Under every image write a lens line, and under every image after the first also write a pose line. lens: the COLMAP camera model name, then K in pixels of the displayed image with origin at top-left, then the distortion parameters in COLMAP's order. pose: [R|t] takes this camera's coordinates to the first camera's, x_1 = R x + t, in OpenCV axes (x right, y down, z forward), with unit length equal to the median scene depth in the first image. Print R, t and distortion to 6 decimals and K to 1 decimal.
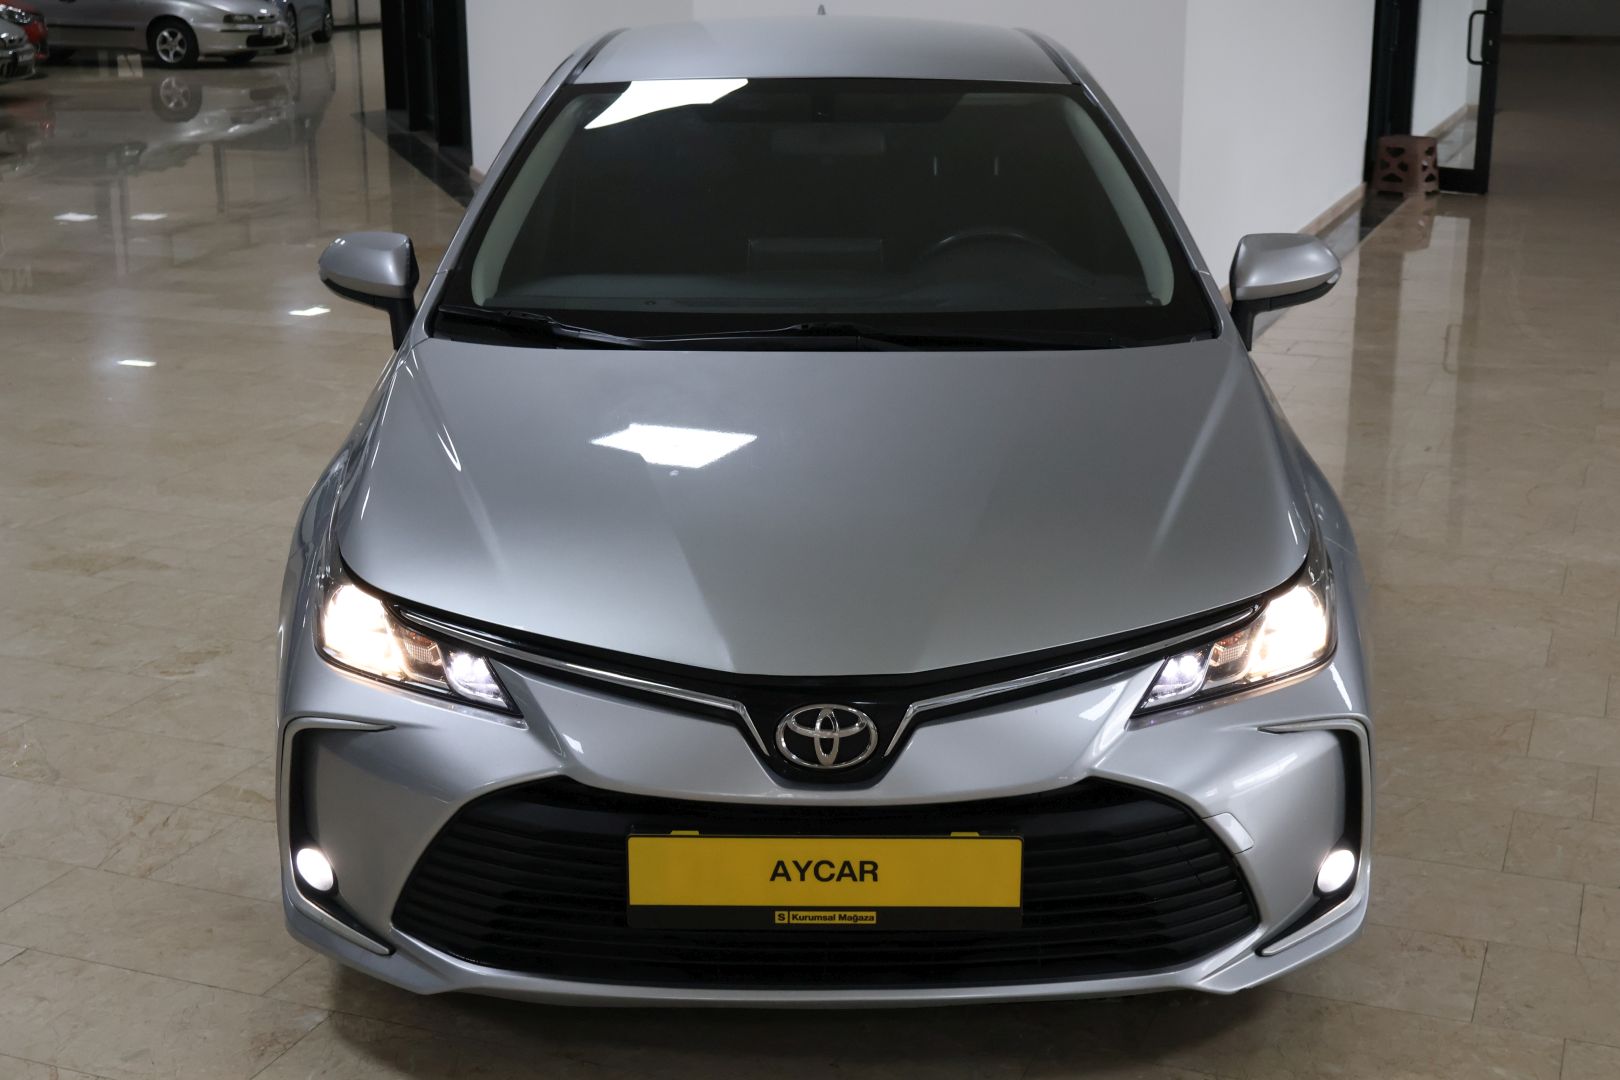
lens RADIAL K [[2148.1, 0, 810.0], [0, 2148.1, 540.0], [0, 0, 1]] dist [0.017711, 0.017985]
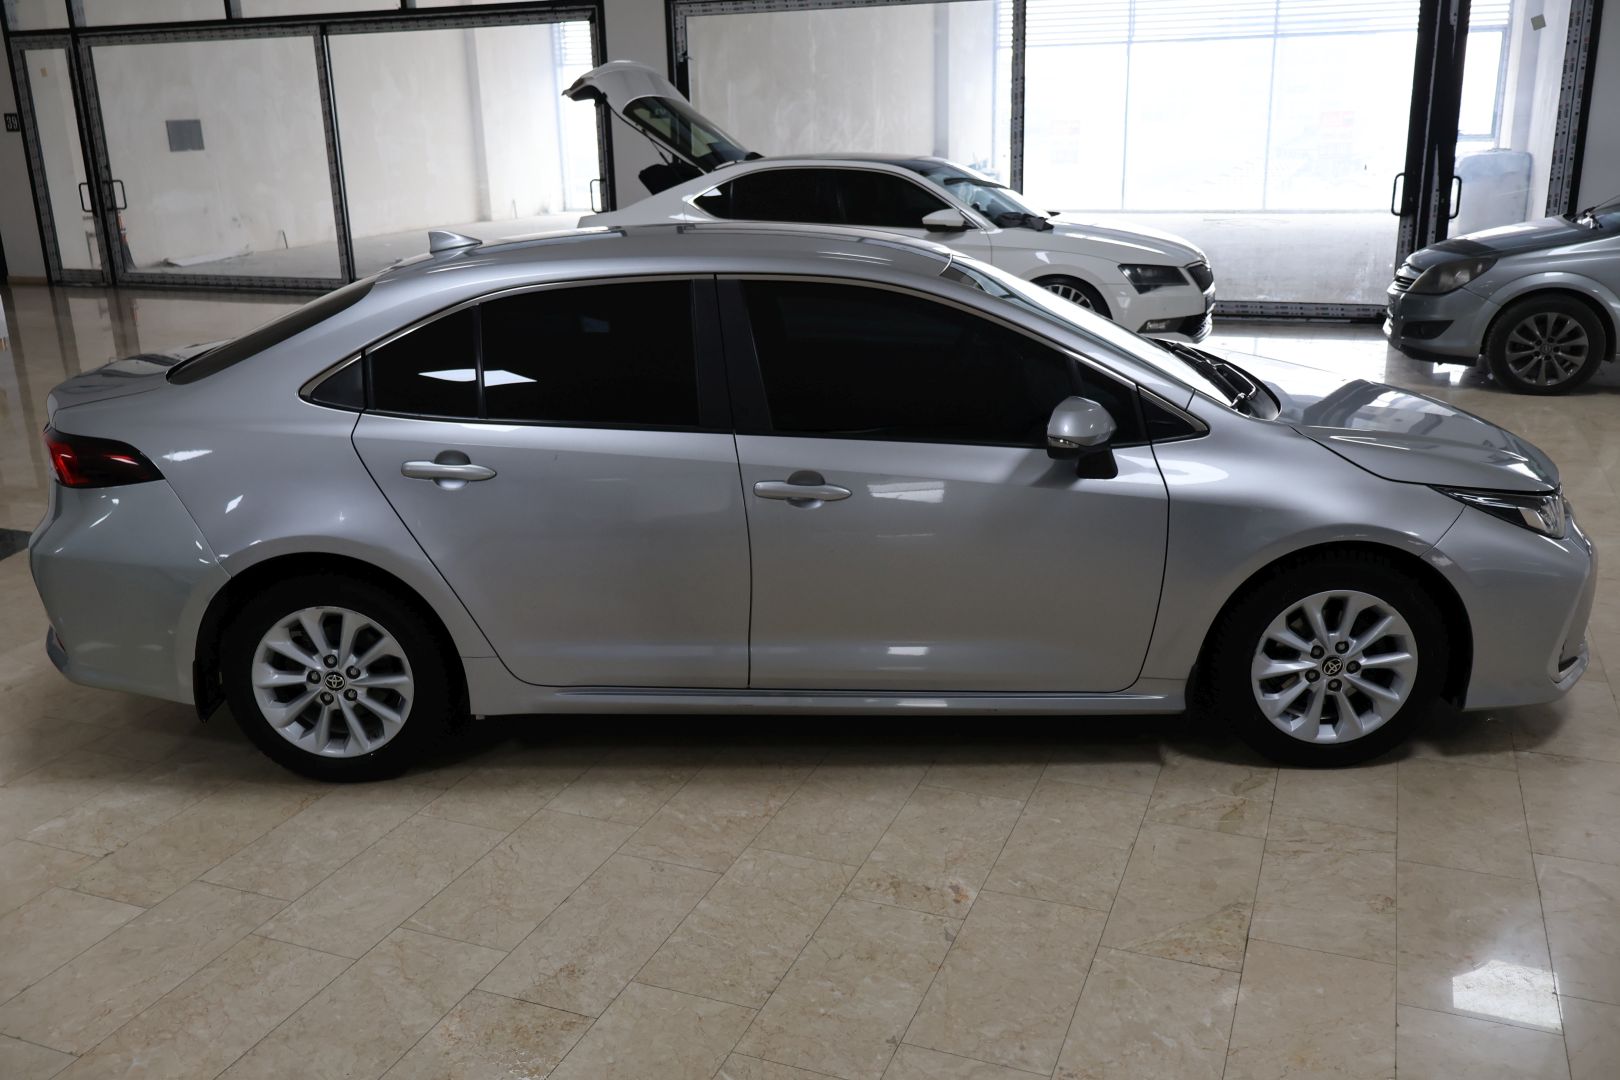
lens RADIAL K [[1400.6, 0, 812.7], [0, 1400.6, 515.4], [0, 0, 1]] dist [0.000300, 0.005834]
pose [[0.013918, -0.278418, 0.960359, -1.498113], [0.293986, 0.919141, 0.262208, -0.503642], [-0.955709, 0.278682, 0.094644, 1.621040]]
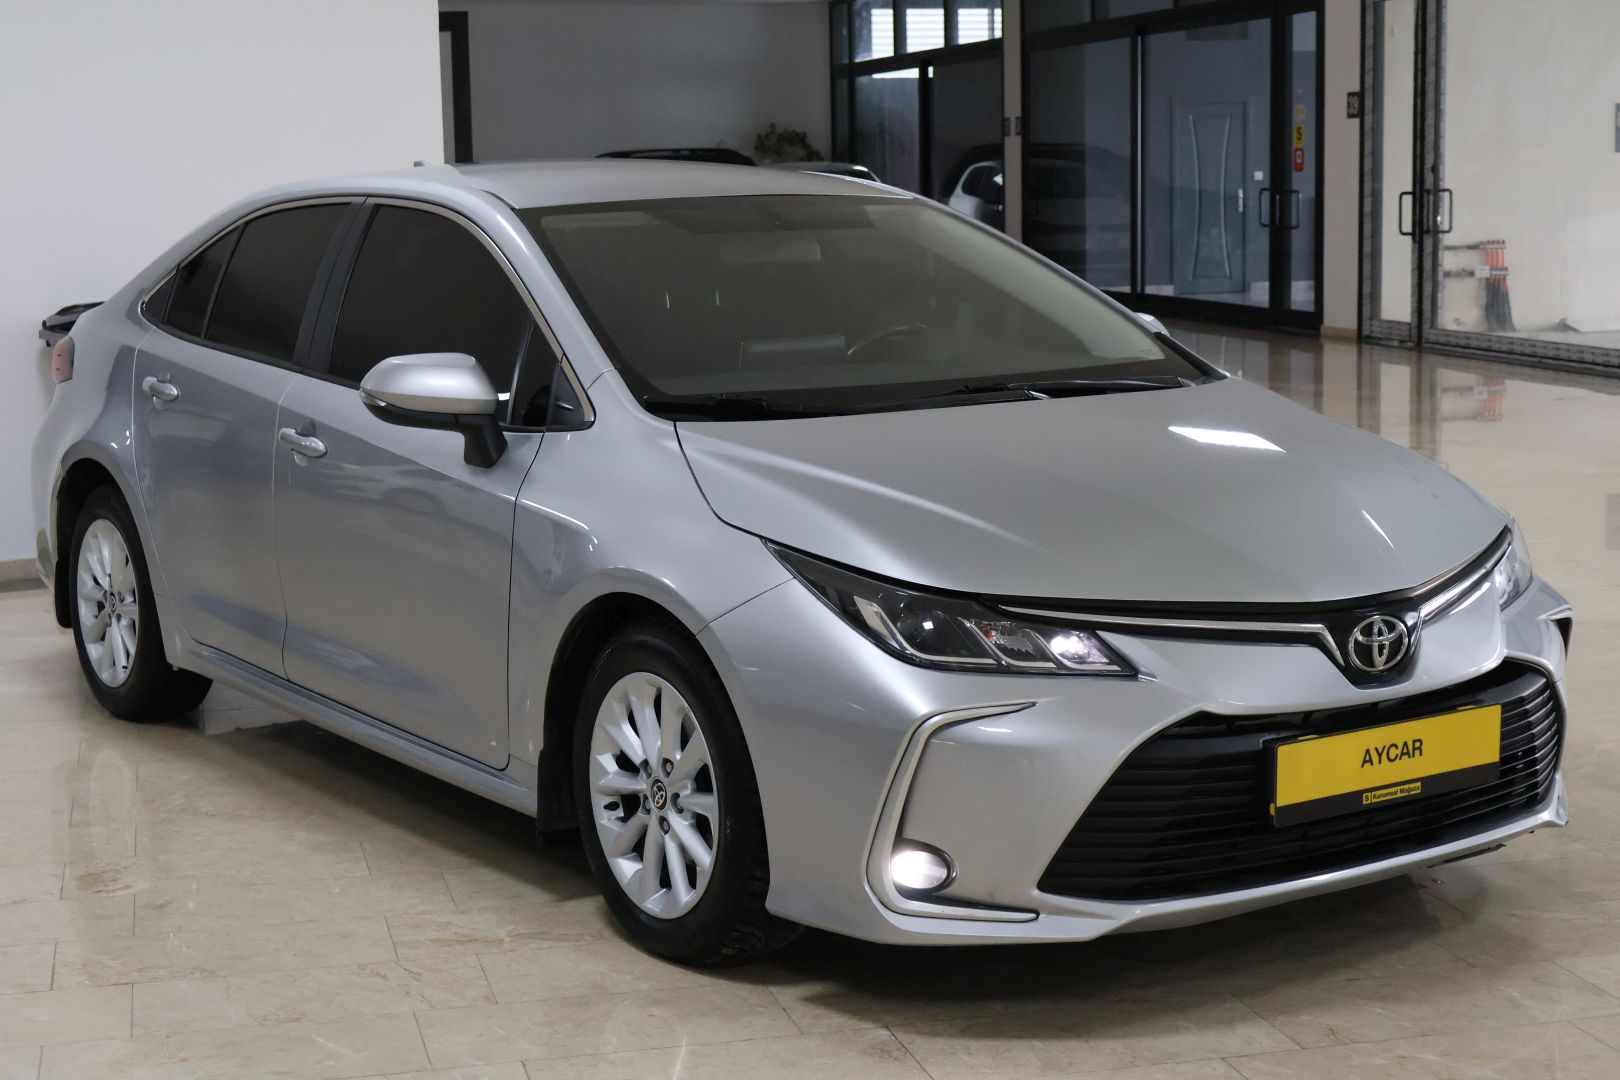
lens RADIAL K [[2599.8, 0, 810.0], [0, 2599.8, 540.0], [0, 0, 1]] dist [0.007870, 0.026003]
pose [[0.817380, -0.094290, 0.568330, -1.100173], [0.172041, 0.981450, -0.084602, 0.102945], [-0.549811, 0.166928, 0.818440, -0.056216]]
